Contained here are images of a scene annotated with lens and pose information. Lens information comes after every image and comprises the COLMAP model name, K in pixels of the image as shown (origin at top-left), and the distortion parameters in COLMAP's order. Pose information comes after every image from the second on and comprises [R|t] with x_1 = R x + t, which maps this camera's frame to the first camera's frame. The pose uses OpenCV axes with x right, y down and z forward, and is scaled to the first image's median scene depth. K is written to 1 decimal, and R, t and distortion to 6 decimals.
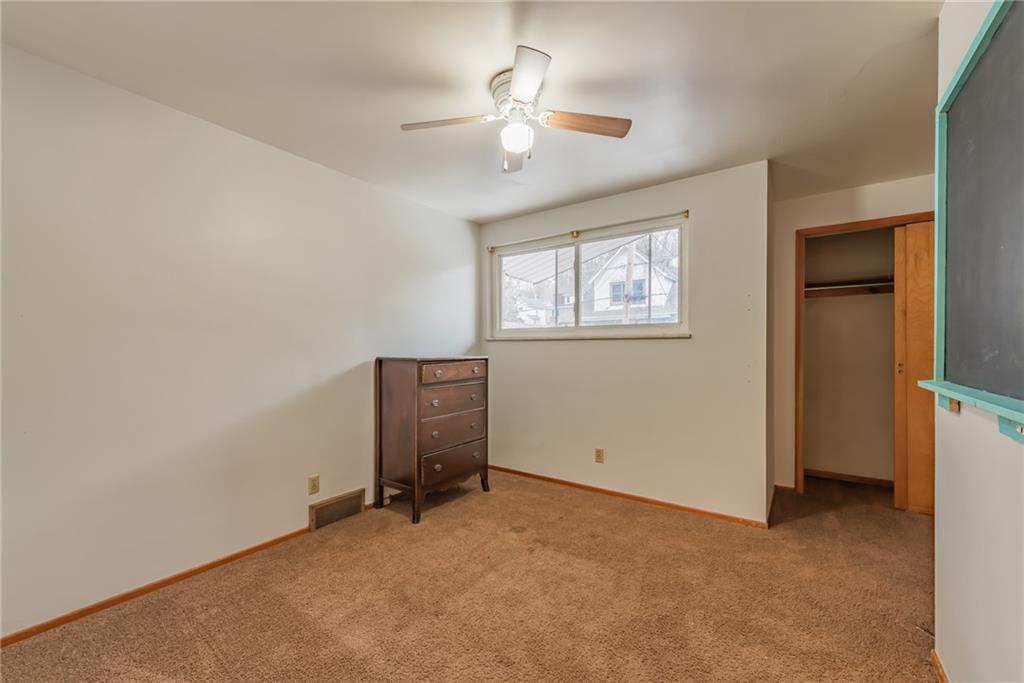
lens RADIAL K [[402.3, 0, 512.0], [0, 402.3, 341.5], [0, 0, 1]] dist [0.000106, -0.000104]
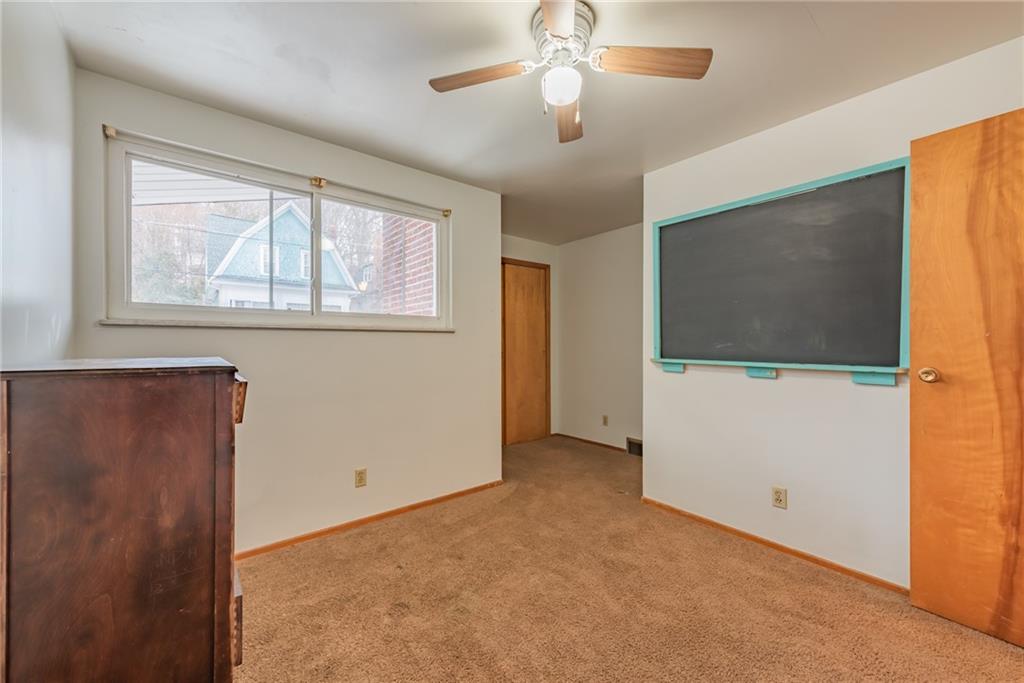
lens RADIAL K [[396.6, 0, 514.4], [0, 396.6, 340.1], [0, 0, 1]] dist [0.000140, -0.000104]
pose [[0.264706, 0.005619, 0.964313, -0.515030], [-0.021086, 0.999778, -0.000037, 0.006986], [-0.964099, -0.020324, 0.264766, 0.571615]]
